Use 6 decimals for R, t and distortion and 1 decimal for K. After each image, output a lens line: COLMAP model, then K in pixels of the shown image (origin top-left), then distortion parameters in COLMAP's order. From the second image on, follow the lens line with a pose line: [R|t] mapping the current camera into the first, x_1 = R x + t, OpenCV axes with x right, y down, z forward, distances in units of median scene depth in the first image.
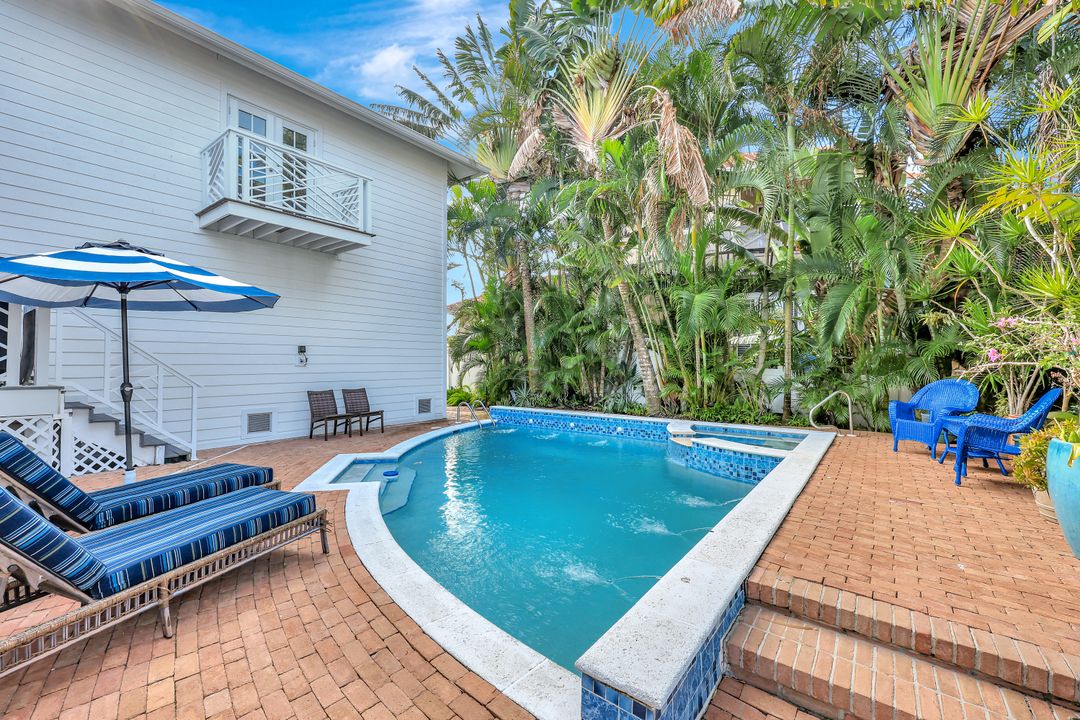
lens RADIAL K [[421.4, 0, 543.0], [0, 421.4, 361.9], [0, 0, 1]] dist [0.002718, 0.000275]
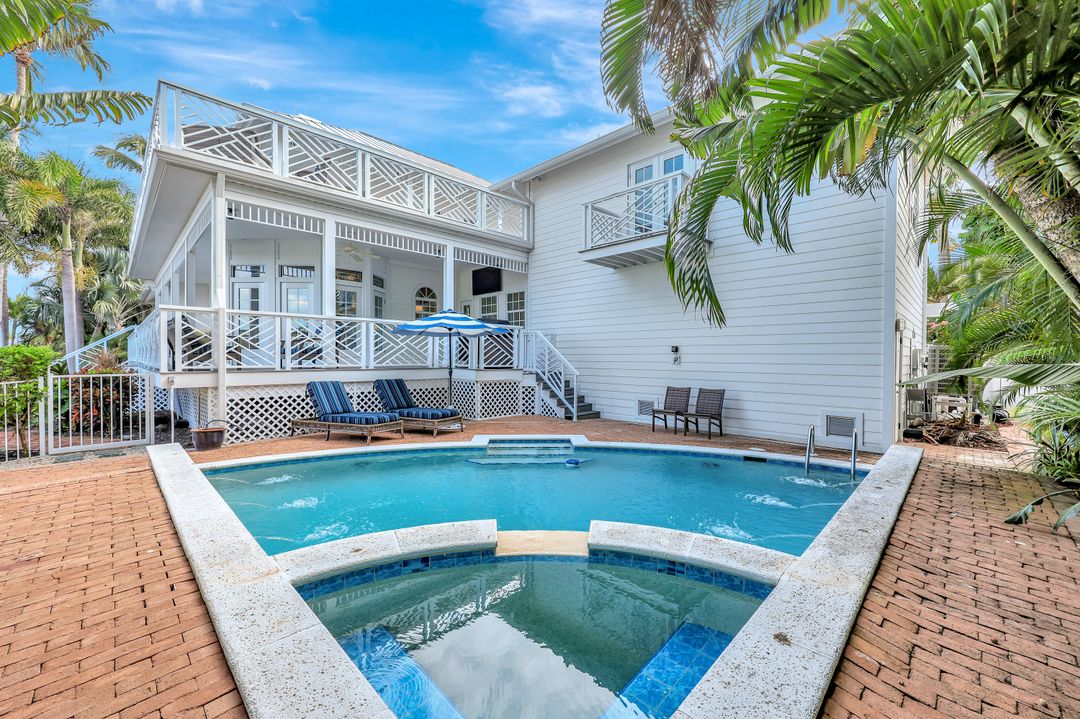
lens RADIAL K [[421.4, 0, 543.8], [0, 421.4, 358.9], [0, 0, 1]] dist [0.002718, 0.000275]
pose [[-0.099832, -0.005878, -0.994987, 0.621693], [-0.008828, 0.999948, -0.005021, 0.005017], [0.994965, 0.008283, -0.099879, 0.836683]]
